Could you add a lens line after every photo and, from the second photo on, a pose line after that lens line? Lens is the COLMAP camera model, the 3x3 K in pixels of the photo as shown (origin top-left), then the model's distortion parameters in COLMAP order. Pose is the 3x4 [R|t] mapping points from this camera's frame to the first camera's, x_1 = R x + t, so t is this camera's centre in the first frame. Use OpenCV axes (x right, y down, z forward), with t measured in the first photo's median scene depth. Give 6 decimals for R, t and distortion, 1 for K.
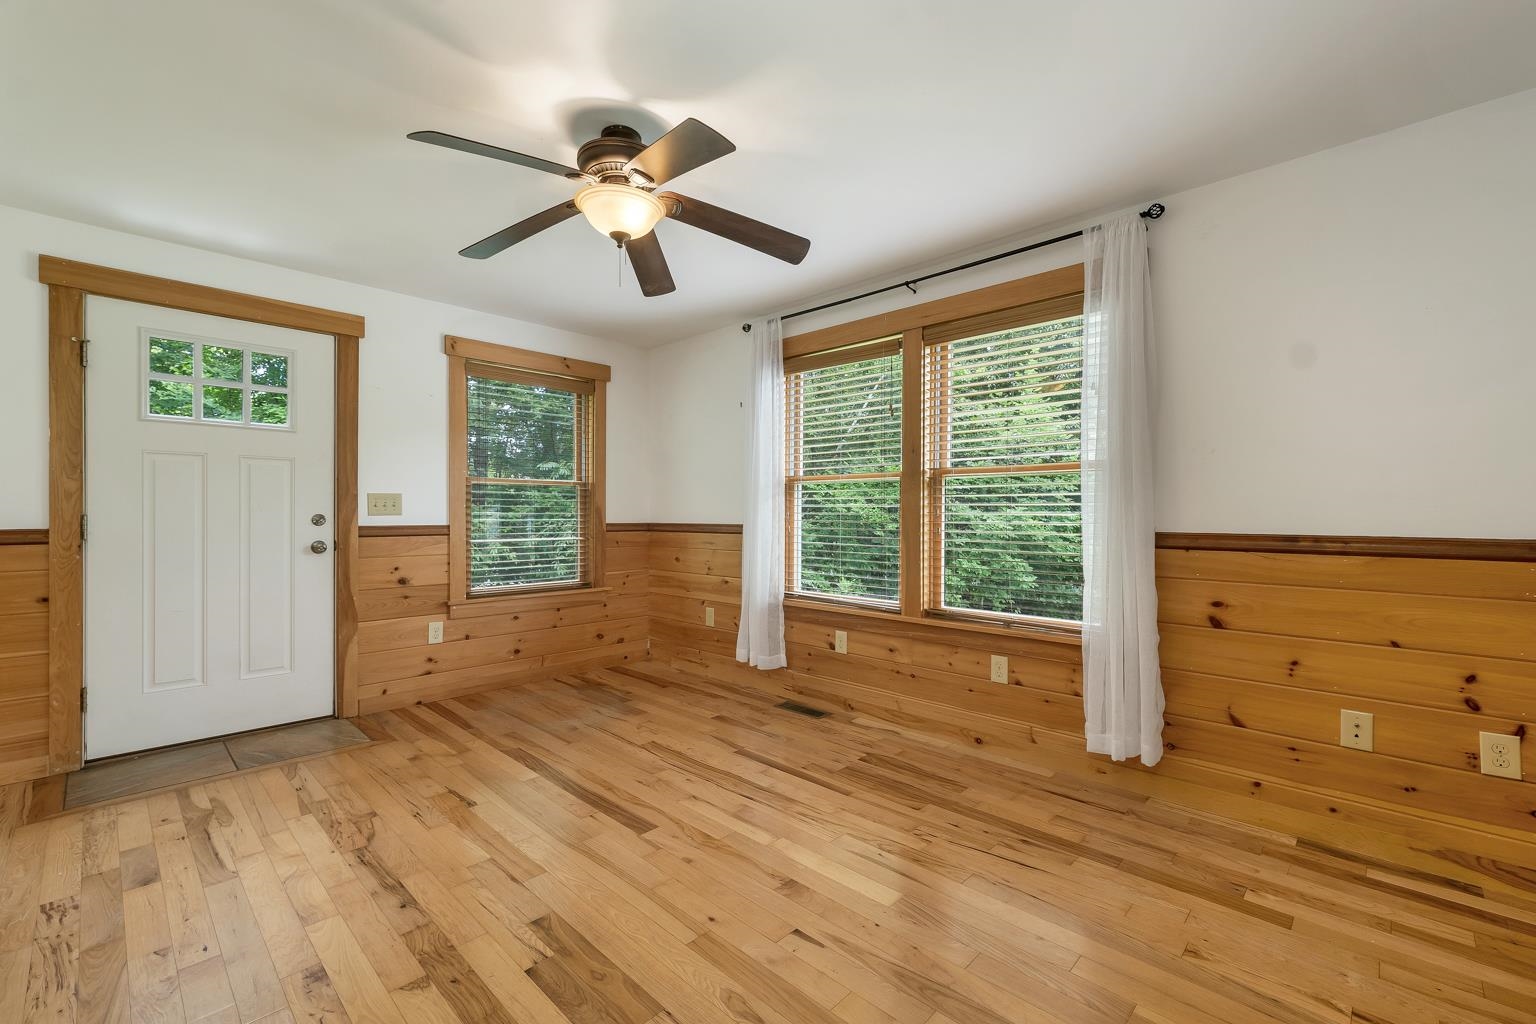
lens RADIAL K [[639.9, 0, 764.3], [0, 639.9, 515.7], [0, 0, 1]] dist [0.001091, 0.000029]
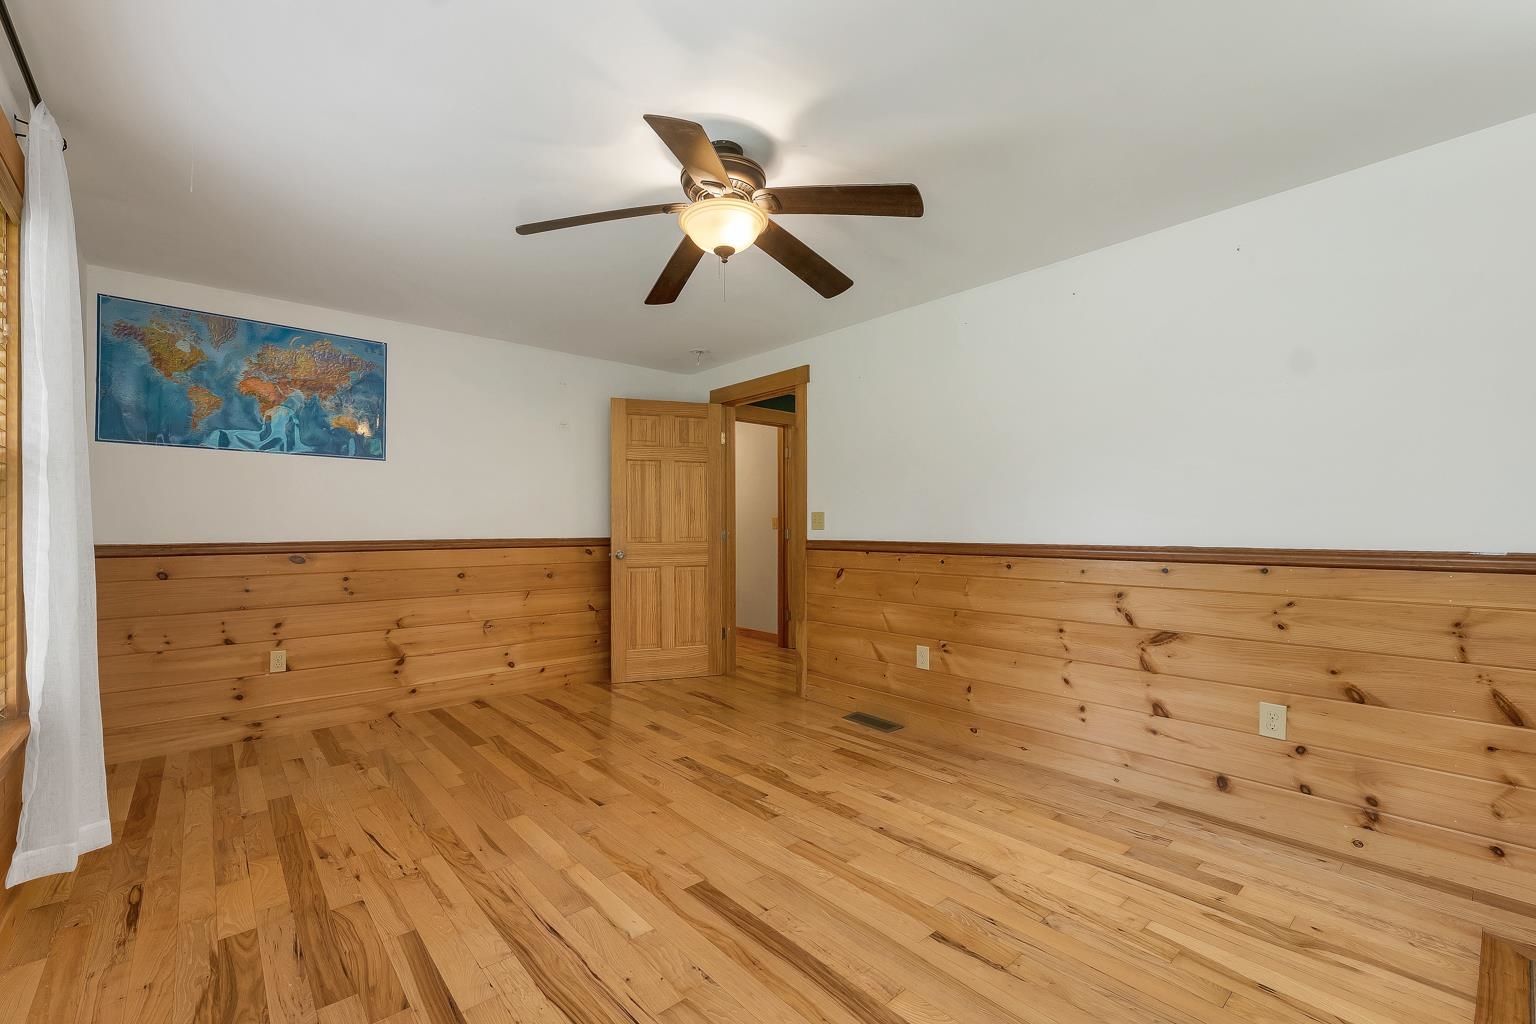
lens RADIAL K [[639.9, 0, 764.3], [0, 639.9, 515.7], [0, 0, 1]] dist [0.001091, 0.000029]
pose [[-0.996195, 0.000328, 0.087150, -0.369093], [-0.000813, 0.999914, -0.013059, -0.011857], [-0.087147, -0.013080, -0.996110, 1.963058]]
